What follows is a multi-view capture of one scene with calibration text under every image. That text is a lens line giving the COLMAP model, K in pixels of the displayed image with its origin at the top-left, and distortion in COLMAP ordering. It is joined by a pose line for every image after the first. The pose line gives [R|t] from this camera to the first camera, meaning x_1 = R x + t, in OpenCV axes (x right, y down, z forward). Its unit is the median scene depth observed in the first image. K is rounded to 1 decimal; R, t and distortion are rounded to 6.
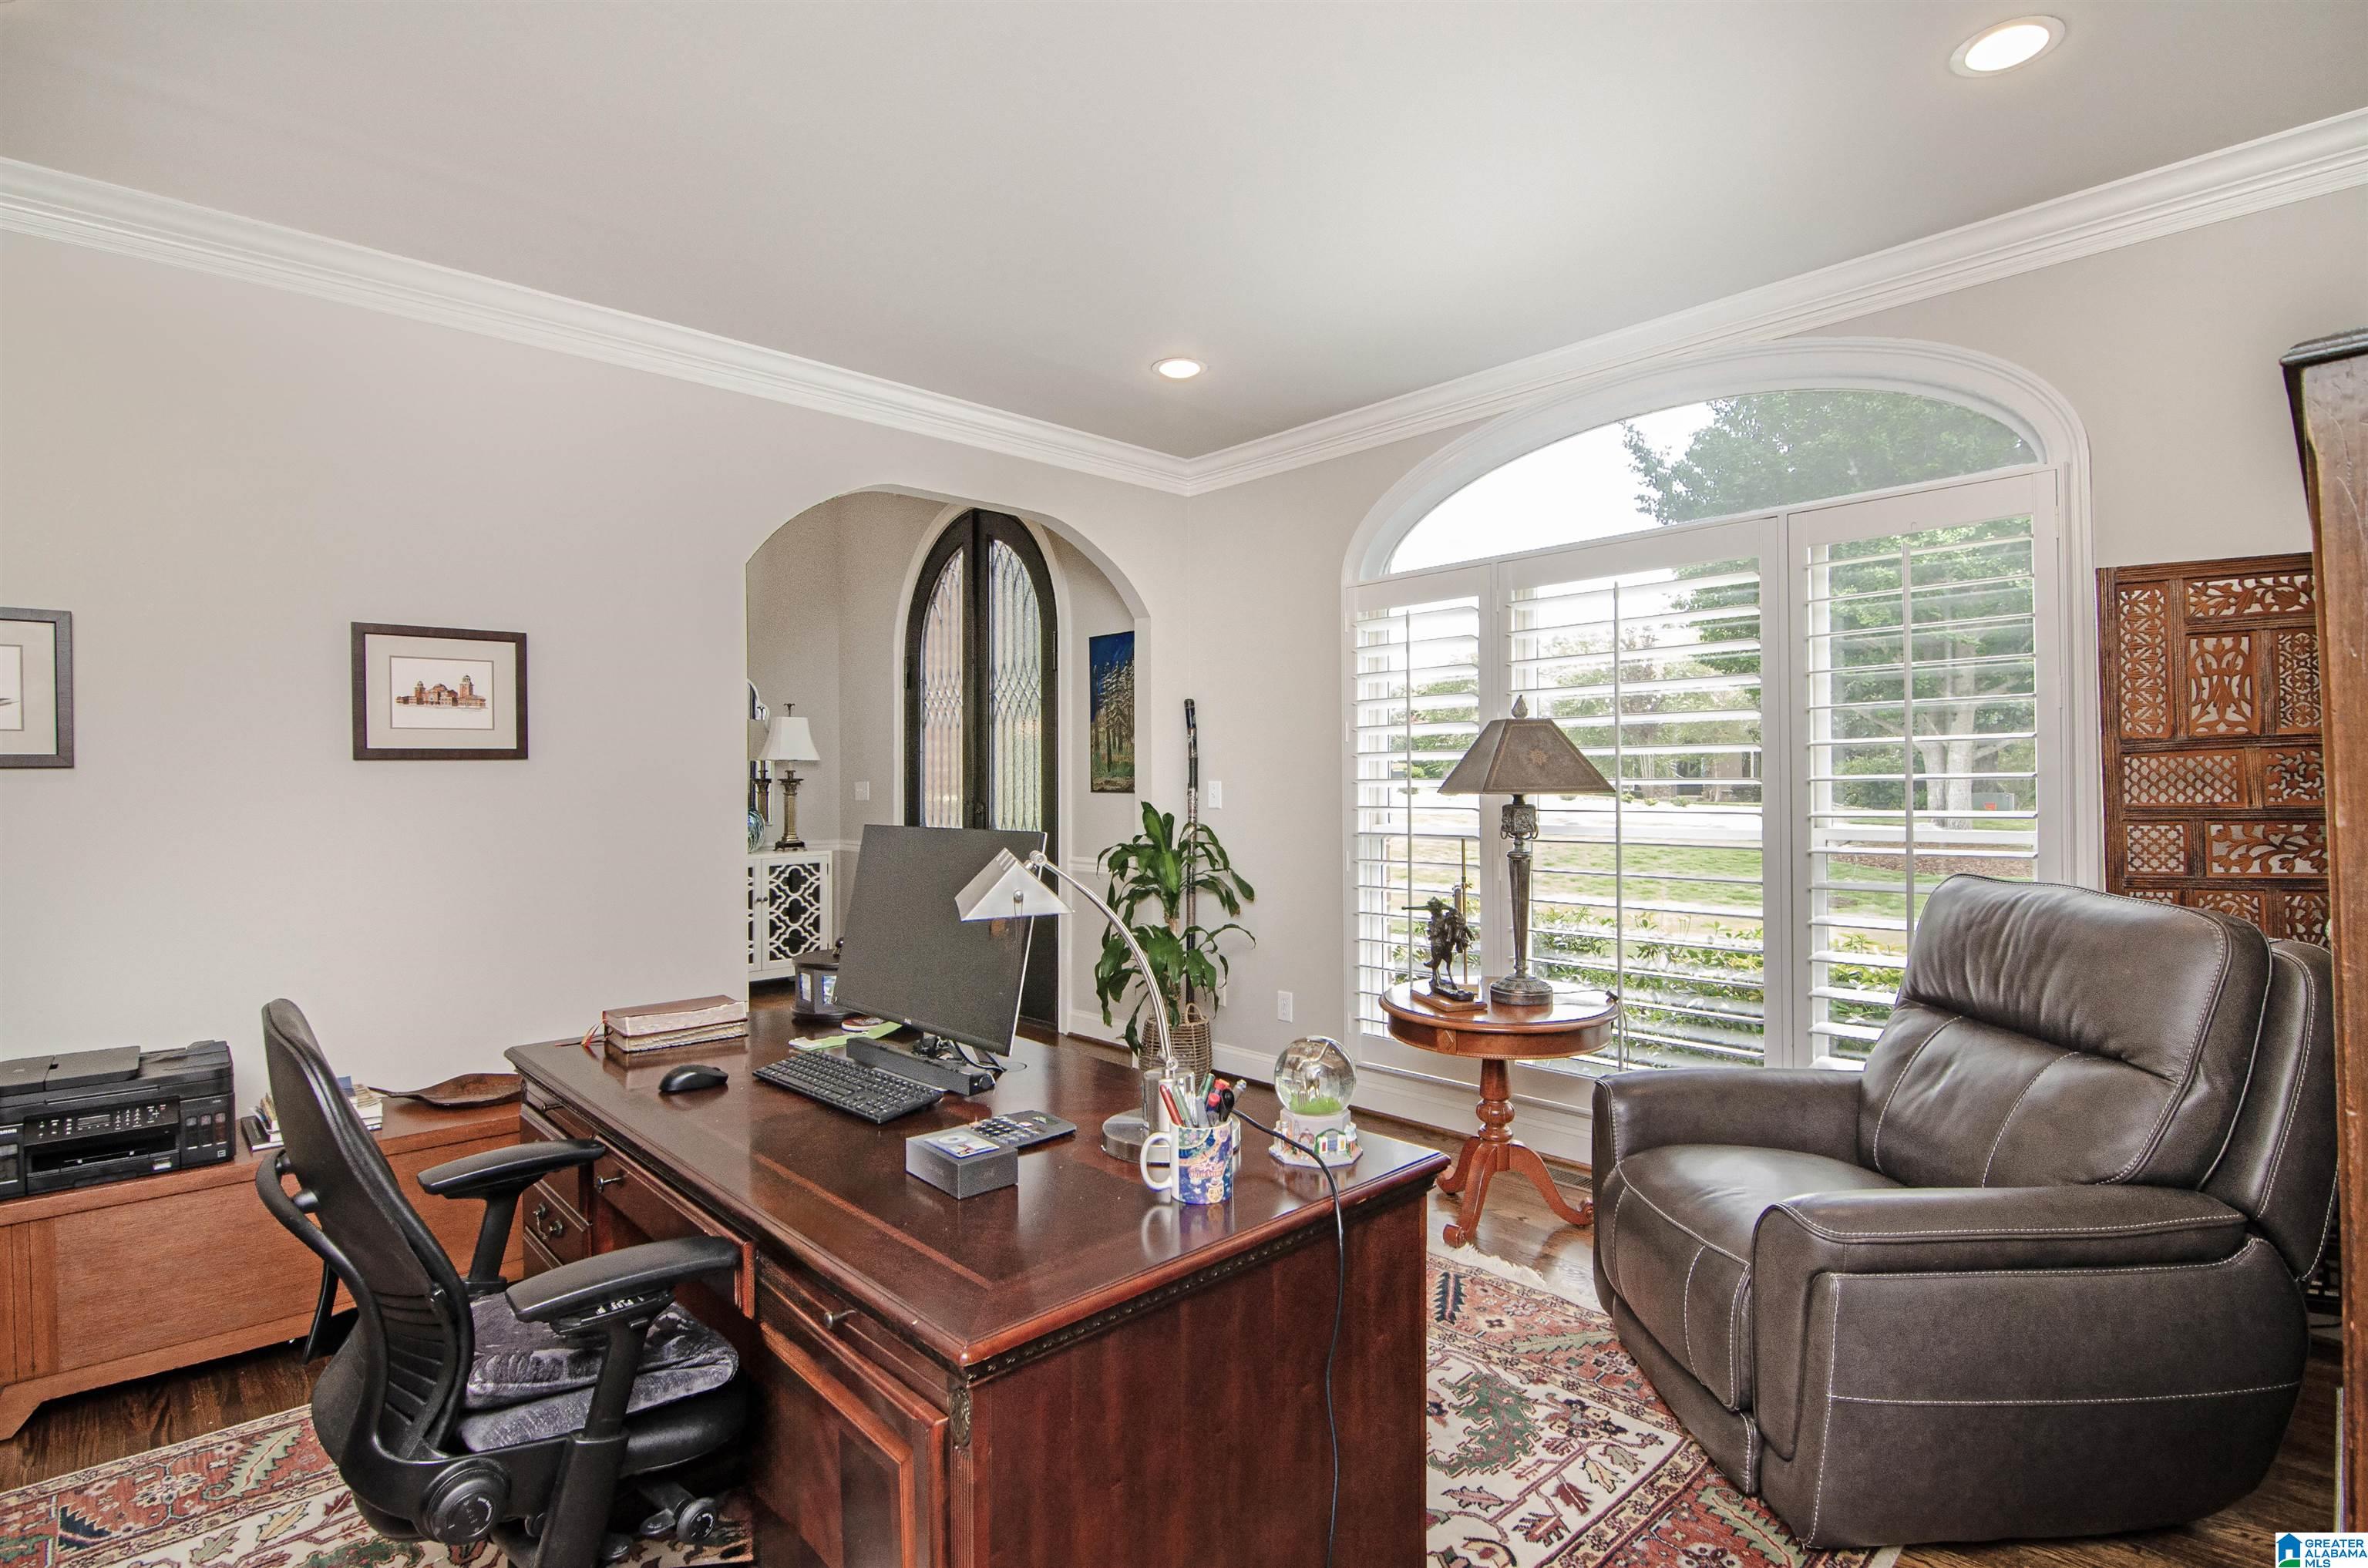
lens RADIAL K [[1139.2, 0, 1159.1], [0, 1139.2, 787.2], [0, 0, 1]] dist [-0.001564, -0.000869]
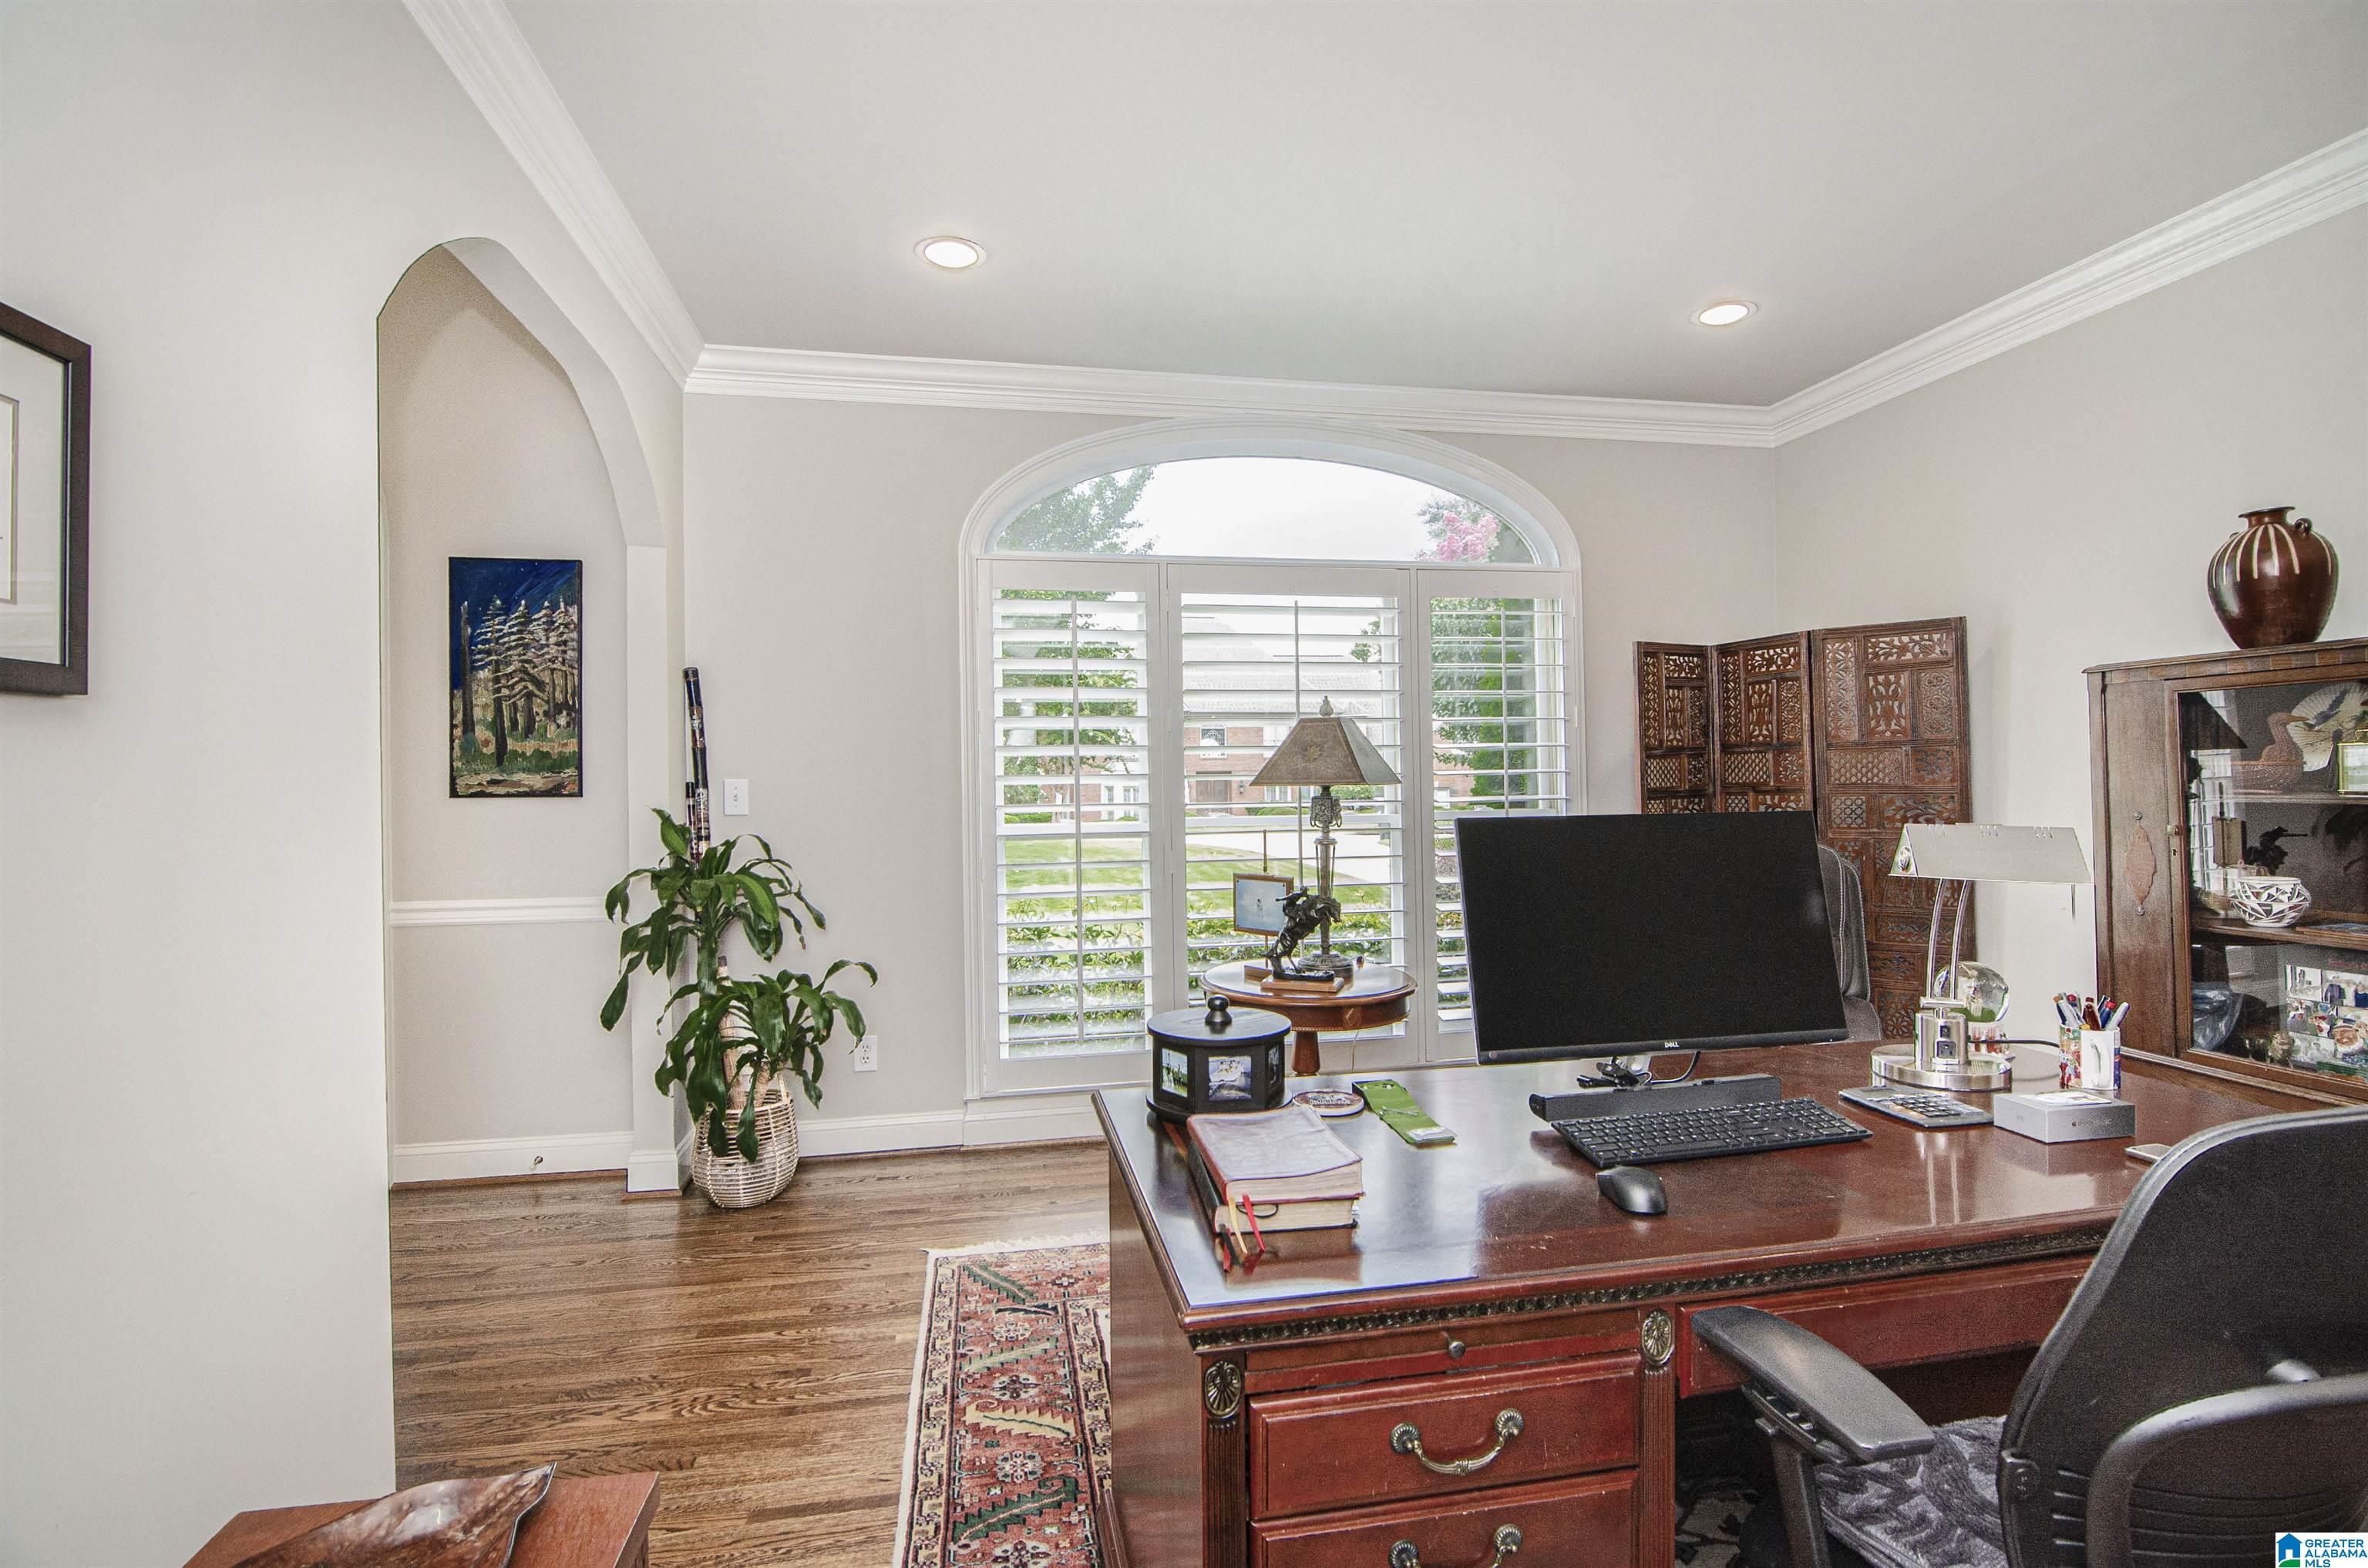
lens RADIAL K [[1139.2, 0, 1159.1], [0, 1139.2, 787.2], [0, 0, 1]] dist [-0.001564, -0.000869]
pose [[0.569352, -0.004259, 0.822083, -0.649841], [0.012458, 0.999916, -0.003447, 0.009387], [-0.822000, 0.012204, 0.569357, 0.523405]]
